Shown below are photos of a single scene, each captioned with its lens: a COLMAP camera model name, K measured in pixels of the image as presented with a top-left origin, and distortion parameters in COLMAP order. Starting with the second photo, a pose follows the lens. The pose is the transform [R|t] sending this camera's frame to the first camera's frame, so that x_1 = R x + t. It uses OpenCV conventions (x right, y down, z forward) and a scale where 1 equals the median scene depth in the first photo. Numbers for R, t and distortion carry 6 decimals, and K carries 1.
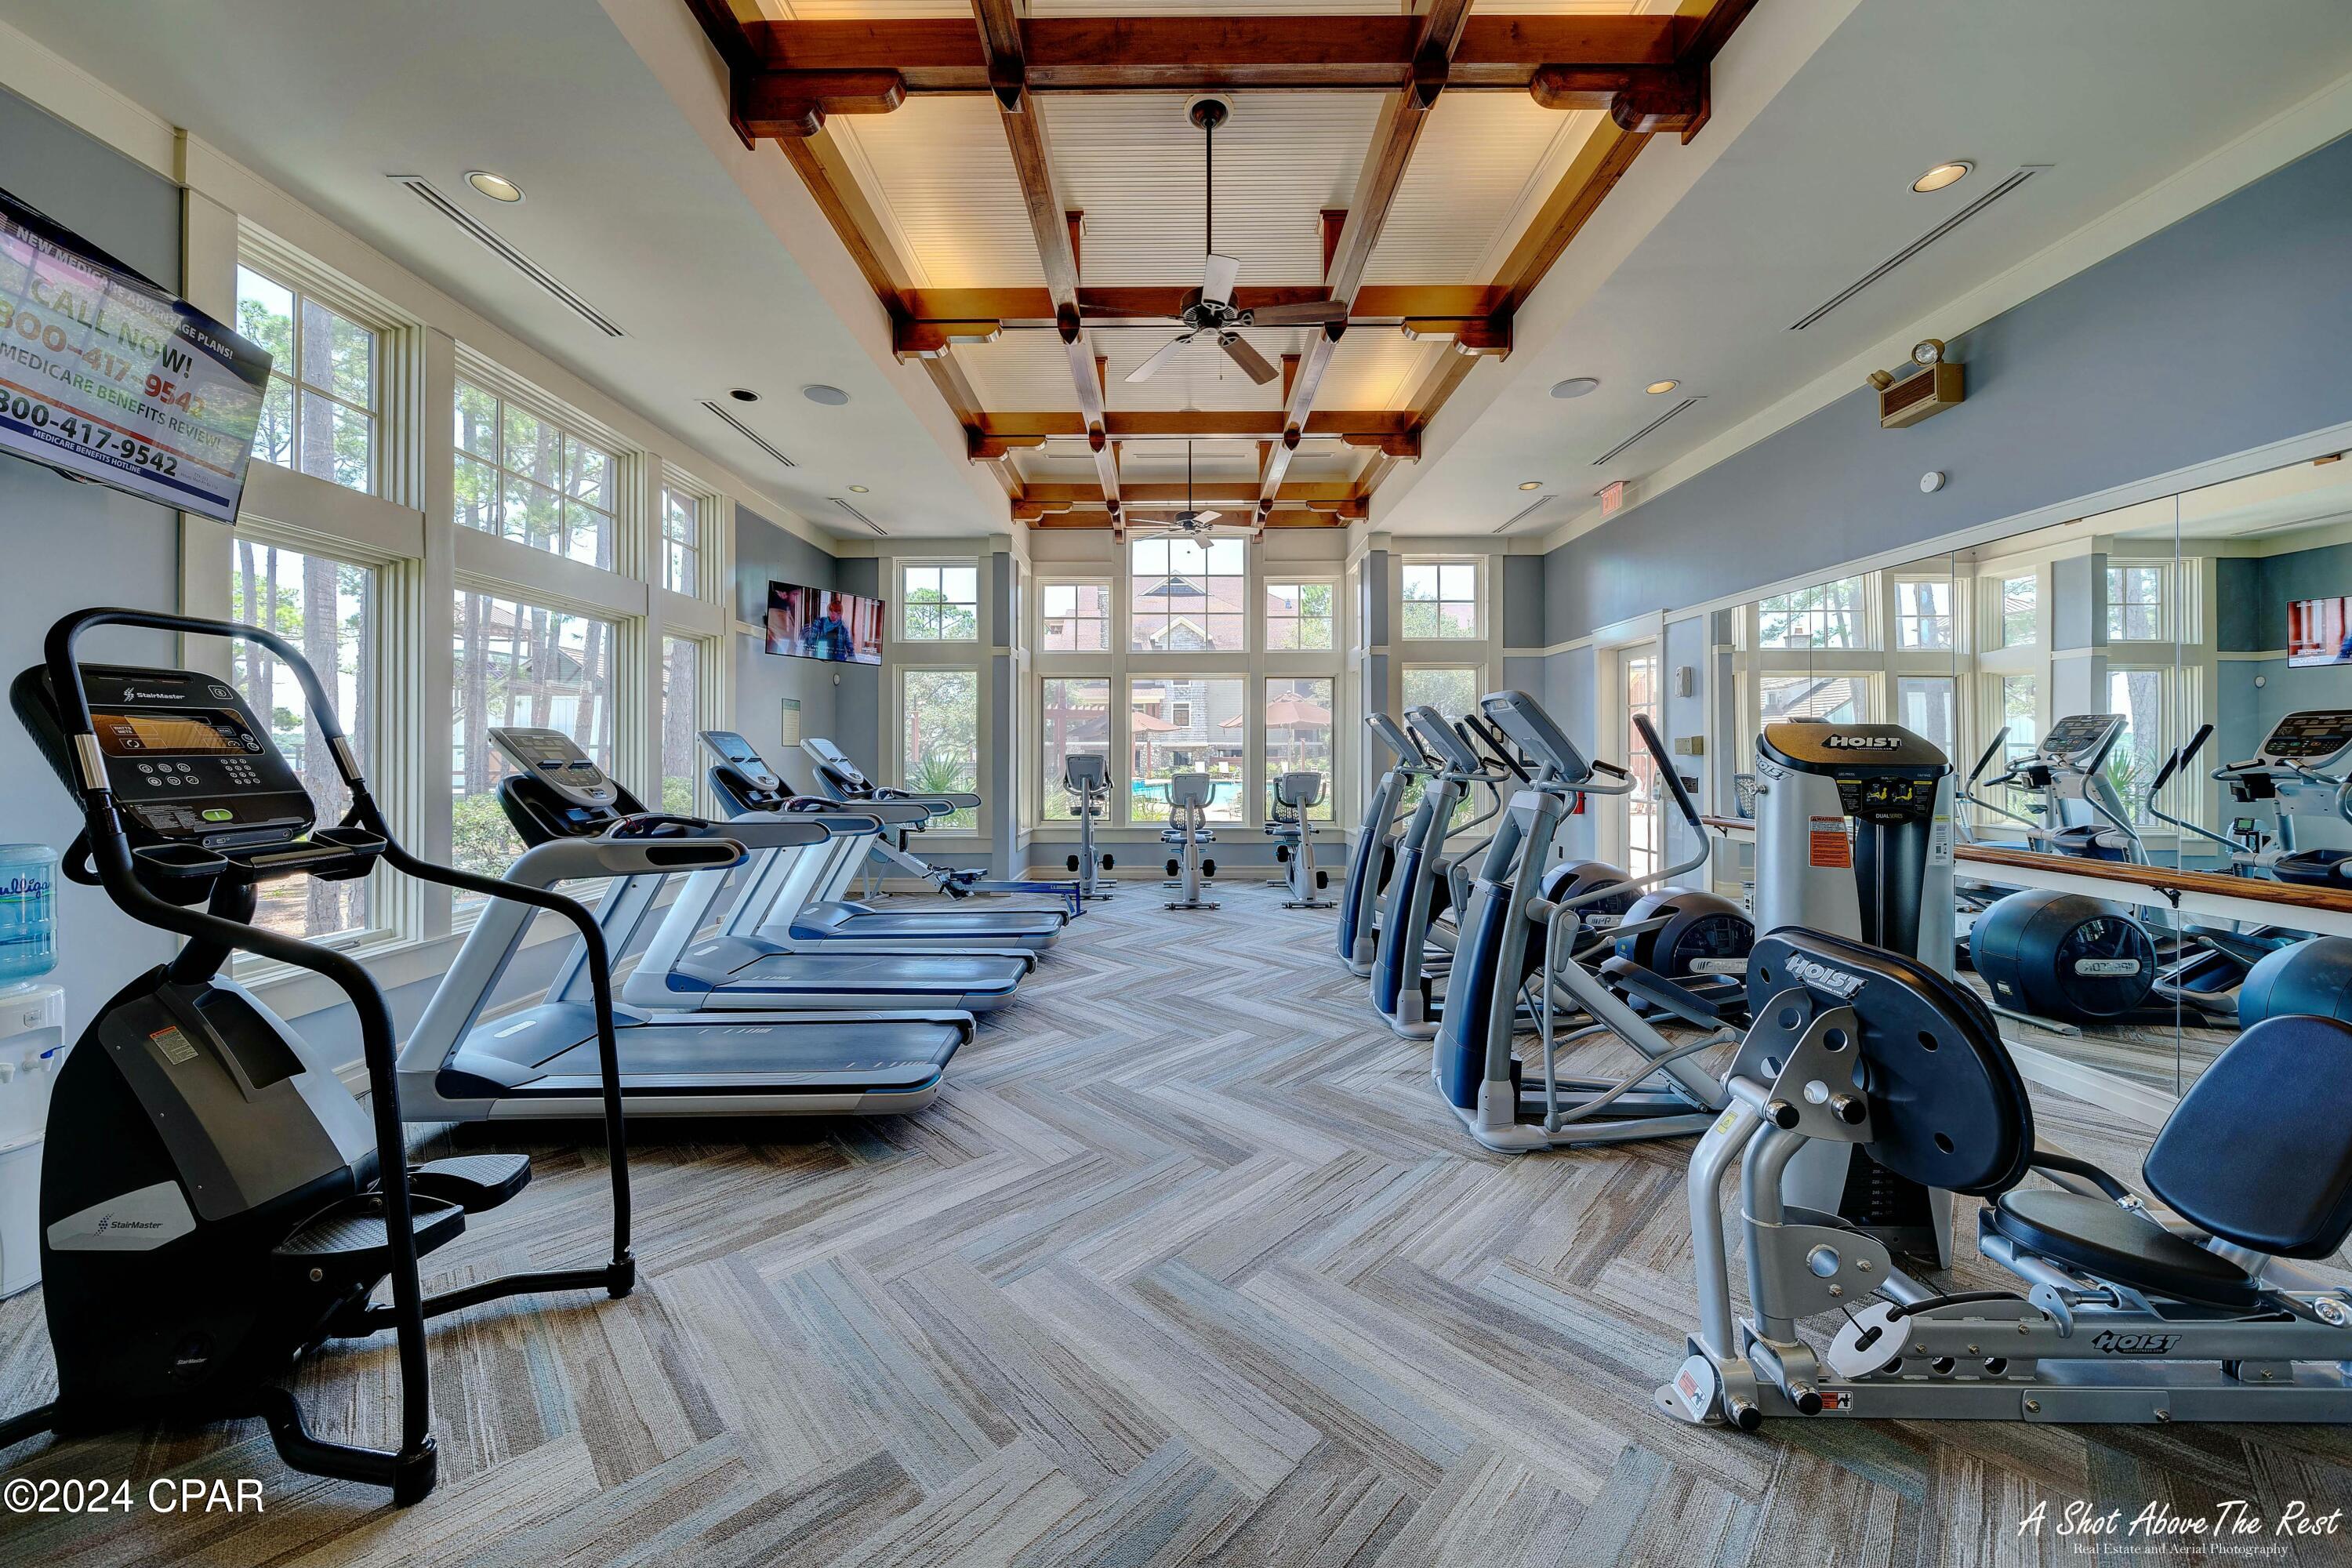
lens RADIAL K [[813.5, 0, 1166.6], [0, 813.5, 753.5], [0, 0, 1]] dist [0.000321, 0.000034]
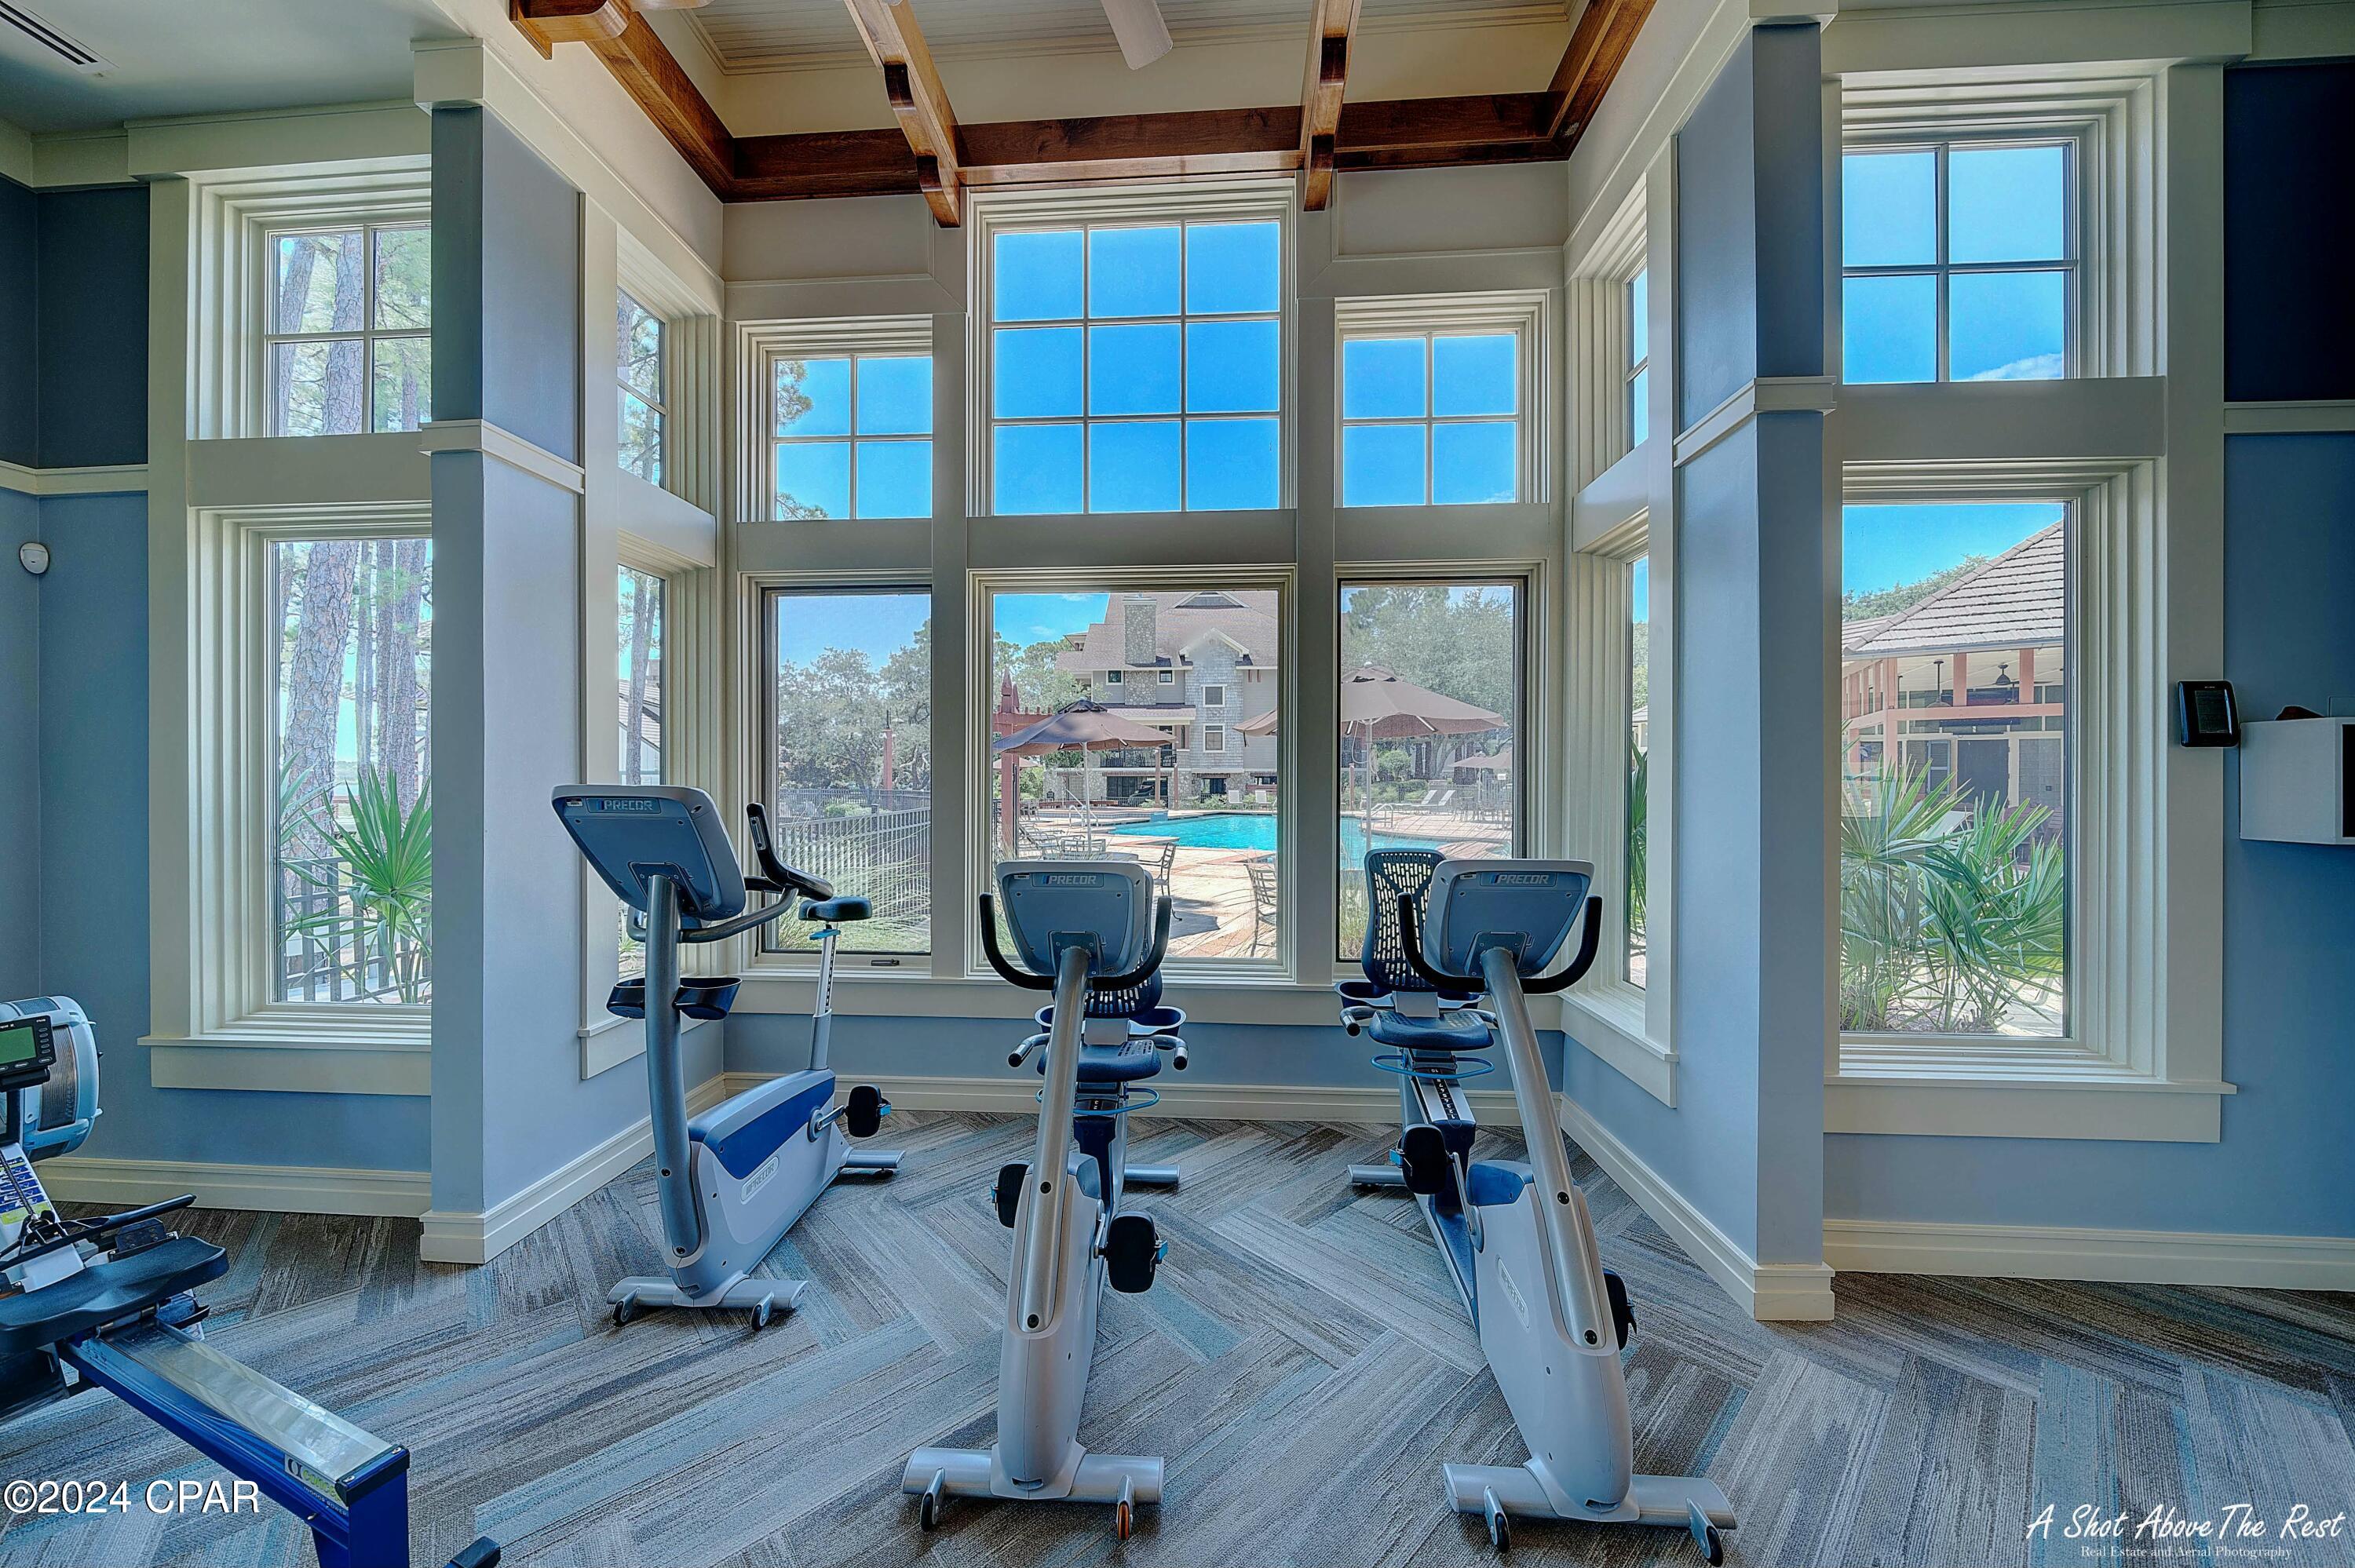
lens RADIAL K [[797.5, 0, 1177.5], [0, 797.5, 784.0], [0, 0, 1]] dist [-0.009336, 0.000006]
pose [[0.999137, 0.002464, -0.041459, 0.063359], [-0.002241, 0.999983, 0.005415, -0.000522], [0.041471, -0.005318, 0.999126, 0.637451]]
